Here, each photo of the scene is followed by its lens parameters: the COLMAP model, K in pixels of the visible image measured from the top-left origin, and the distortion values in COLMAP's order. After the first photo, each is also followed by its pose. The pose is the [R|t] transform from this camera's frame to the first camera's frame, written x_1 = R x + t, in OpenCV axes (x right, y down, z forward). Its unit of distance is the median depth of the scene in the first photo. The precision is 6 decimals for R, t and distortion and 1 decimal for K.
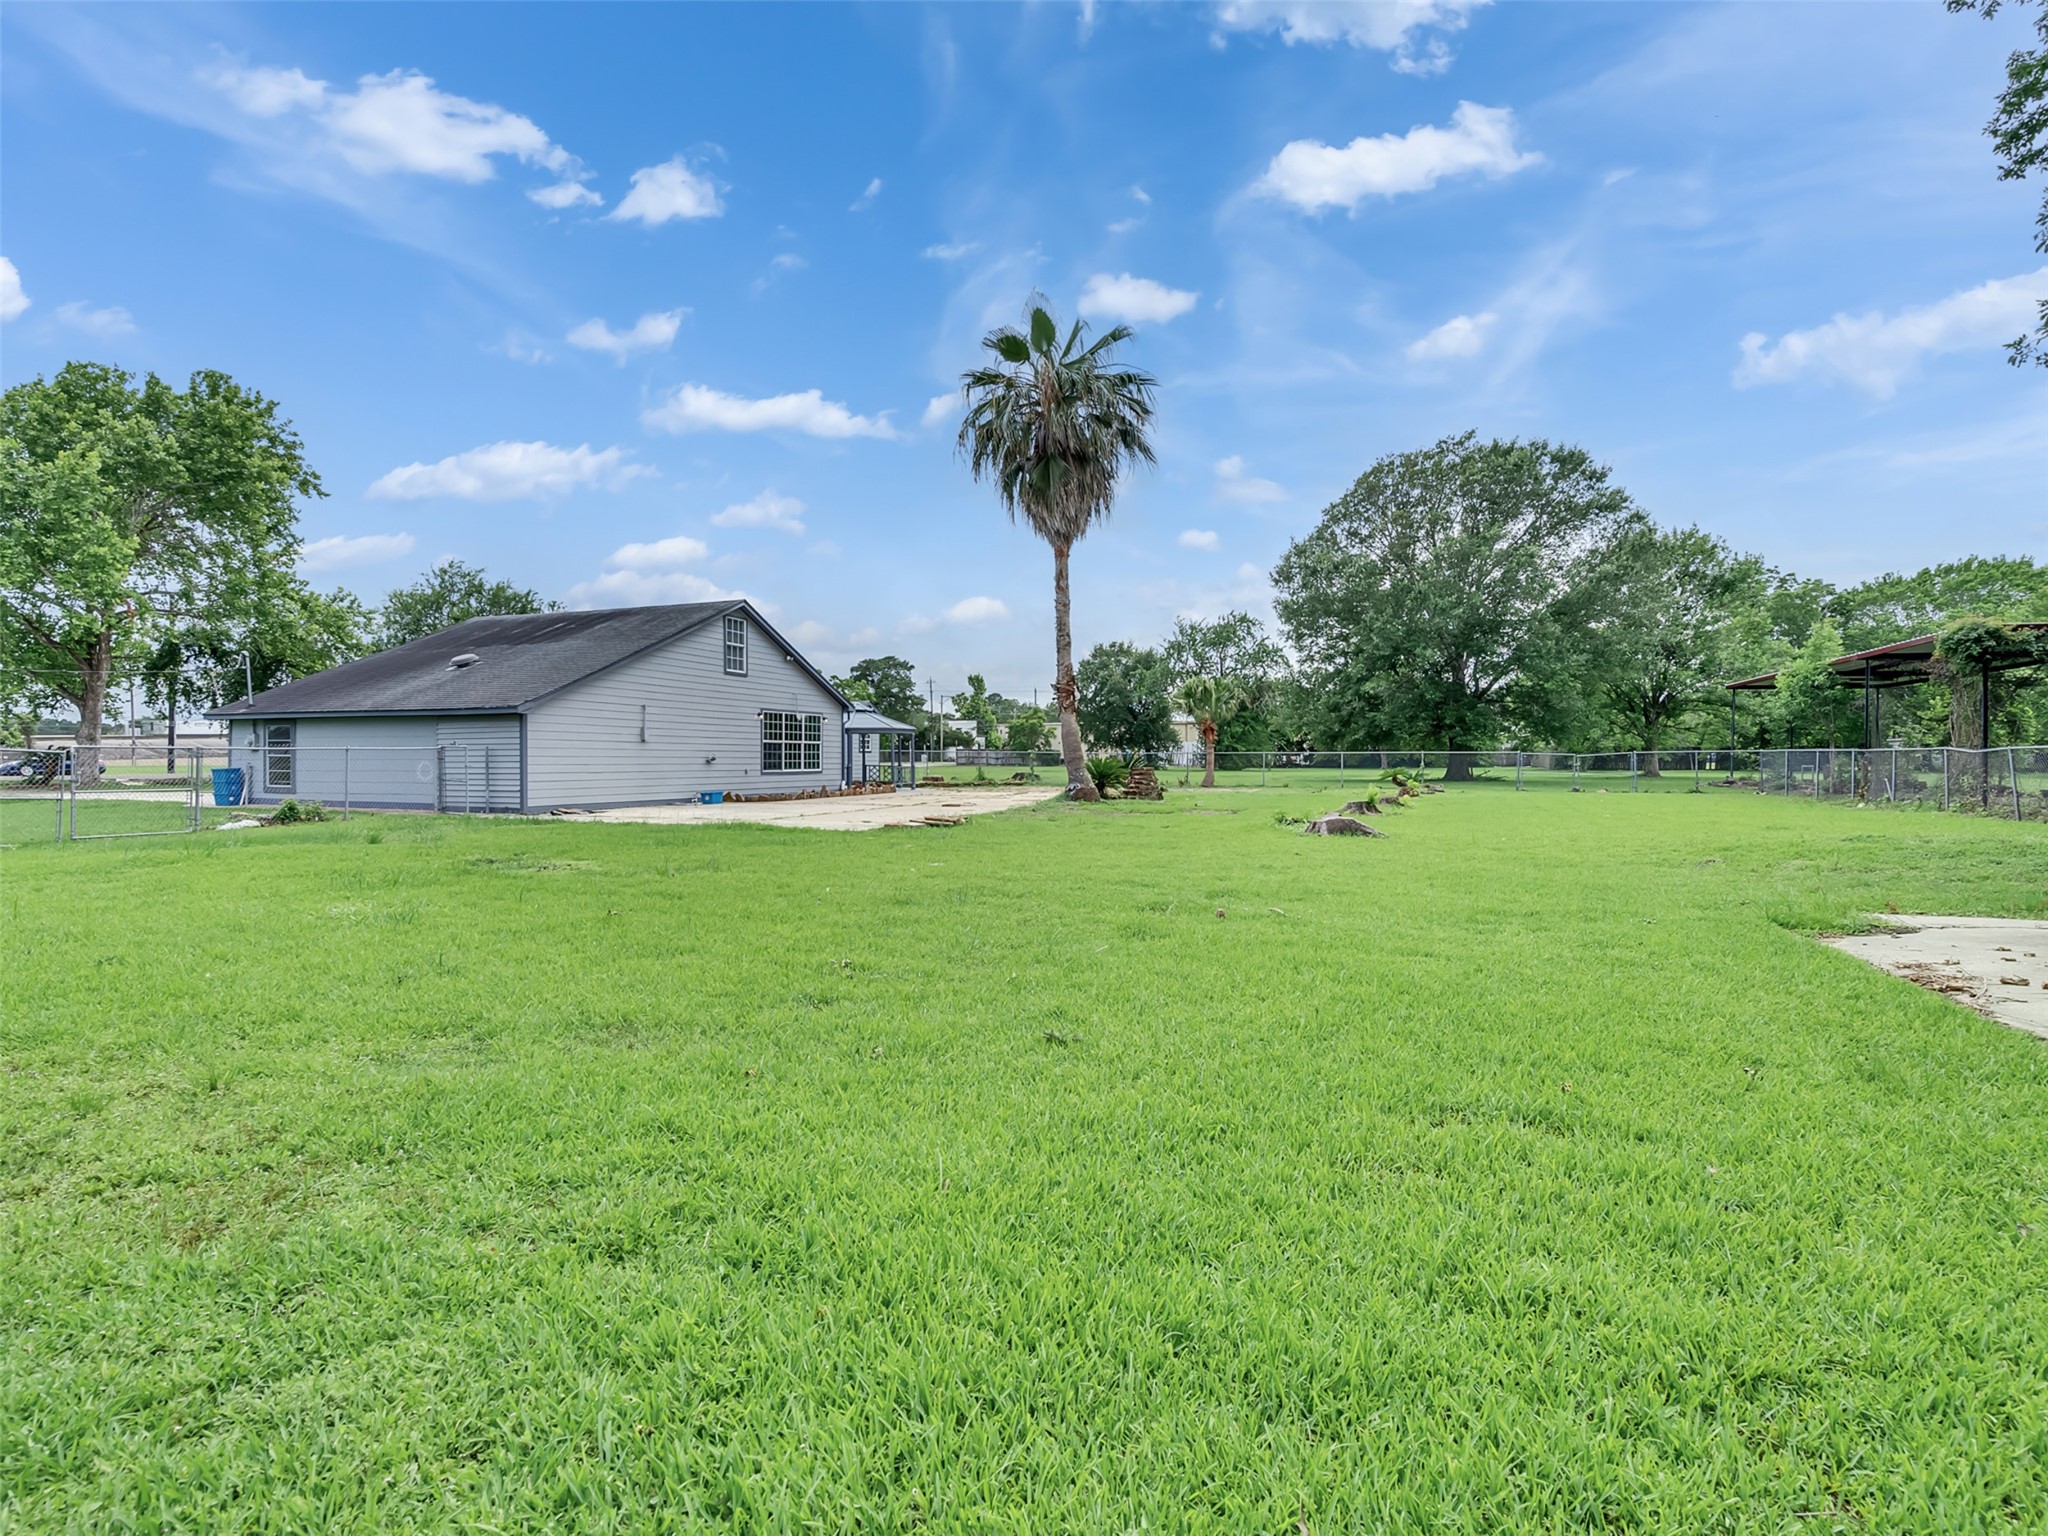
lens RADIAL K [[1047.5, 0, 1006.1], [0, 1047.5, 768.7], [0, 0, 1]] dist [-0.003270, 0.001696]
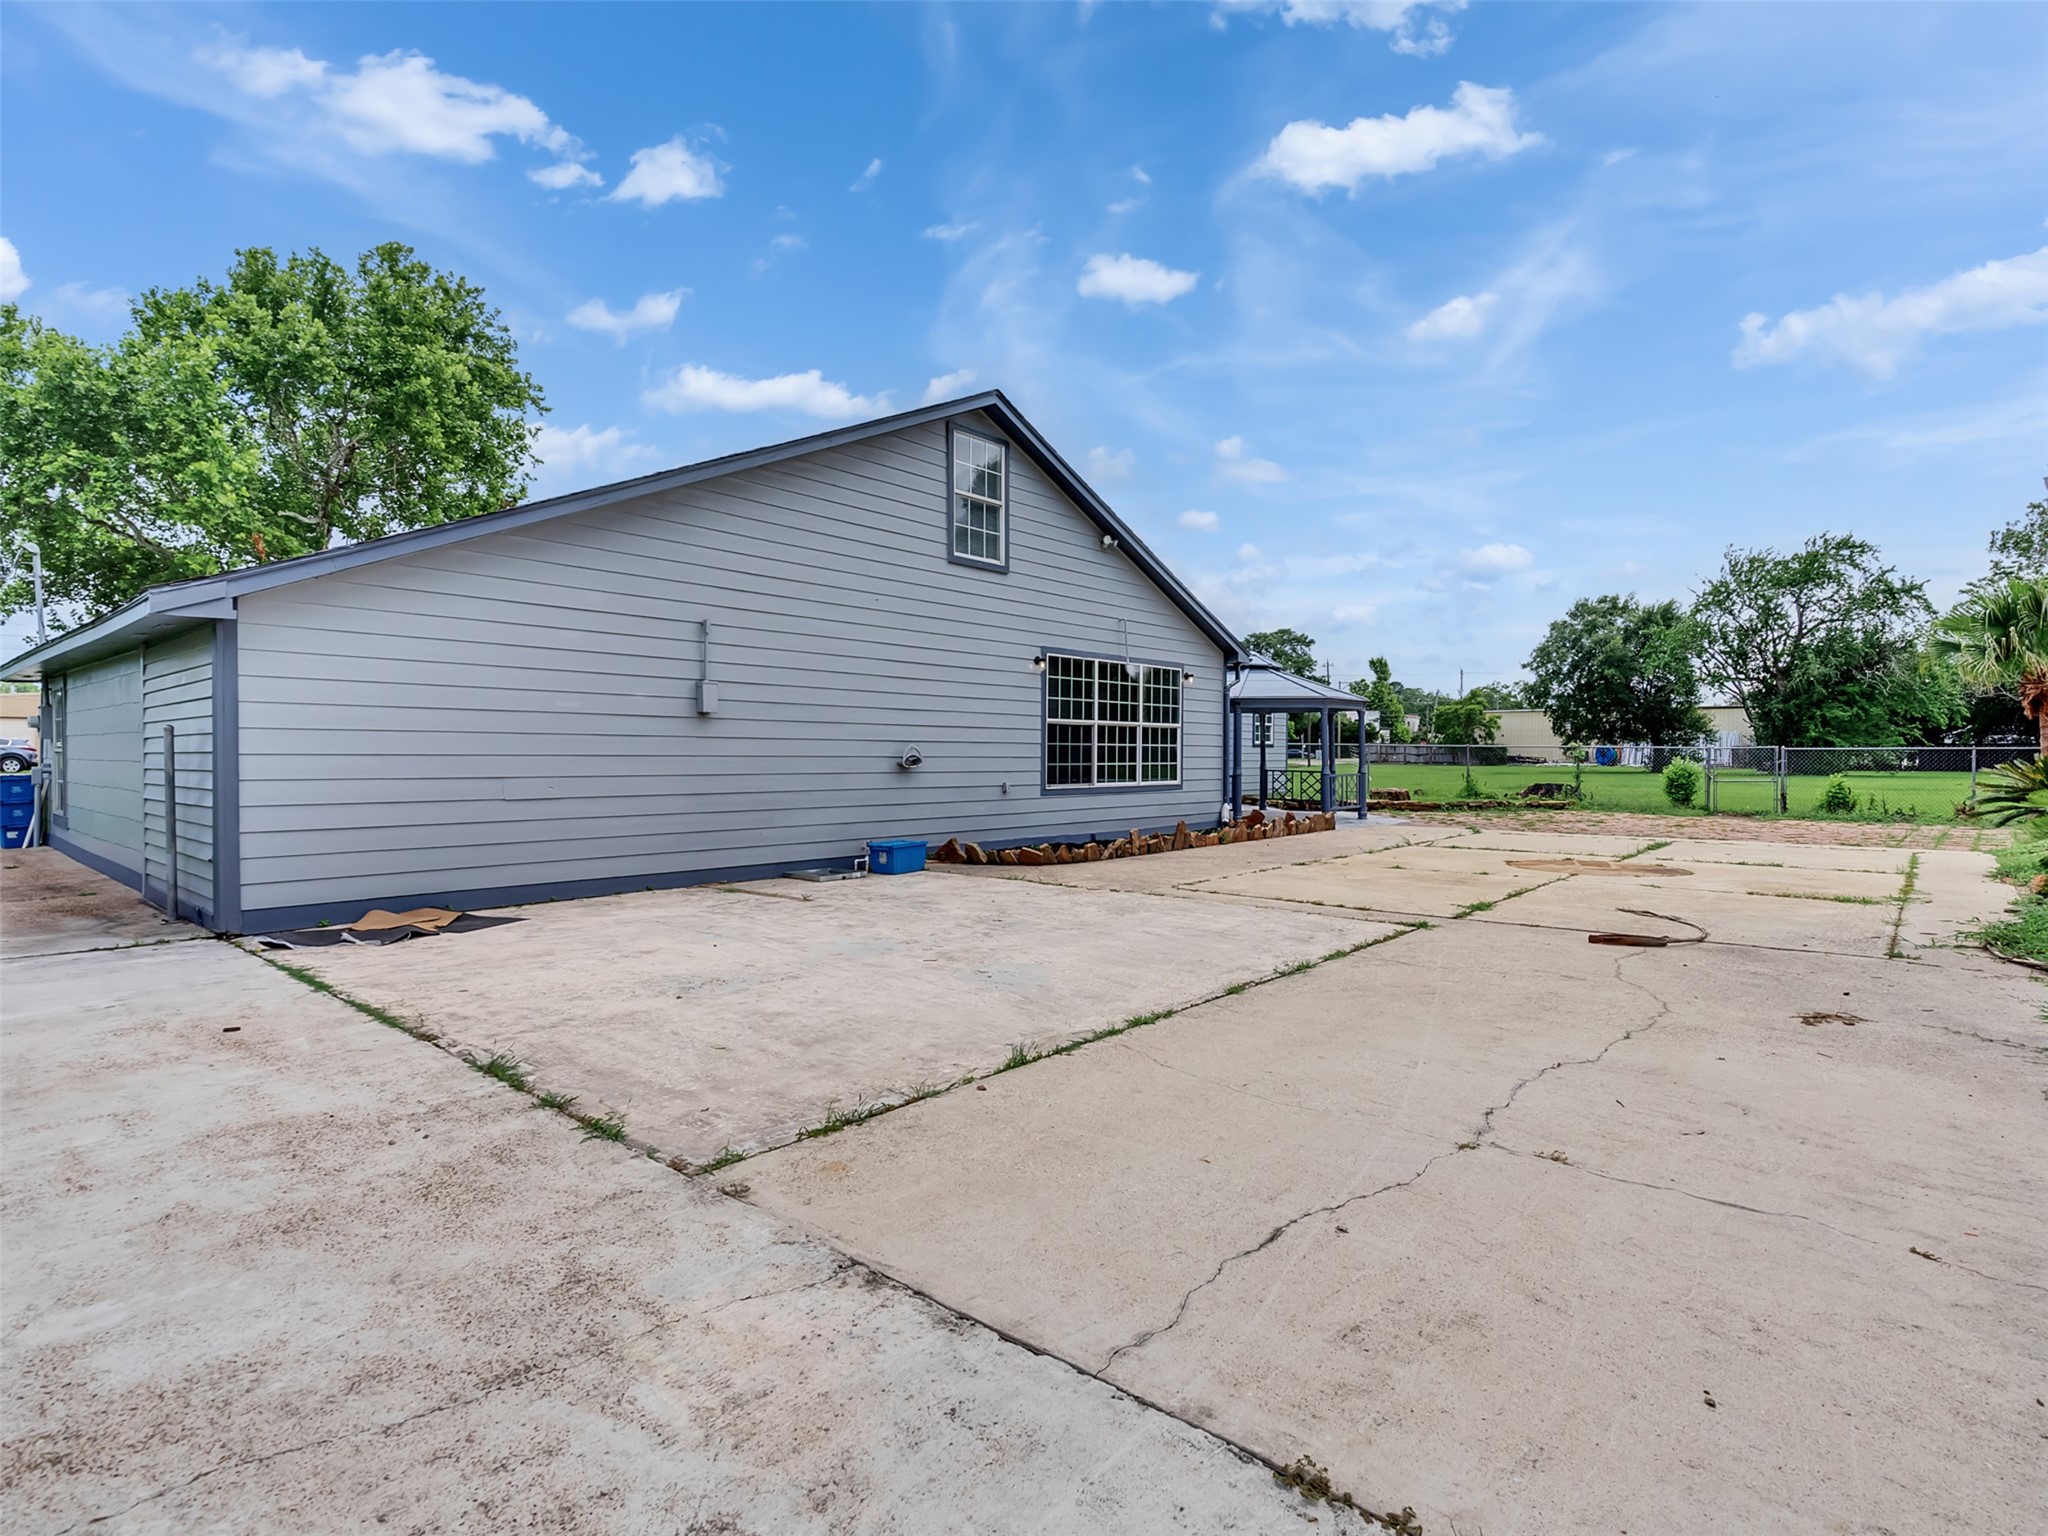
lens RADIAL K [[1047.5, 0, 1006.1], [0, 1047.5, 768.7], [0, 0, 1]] dist [-0.003270, 0.001696]
pose [[0.935694, 0.008982, -0.352698, -0.065929], [-0.007161, 0.999953, 0.006469, -0.006189], [0.352740, -0.003528, 0.935715, 0.423467]]
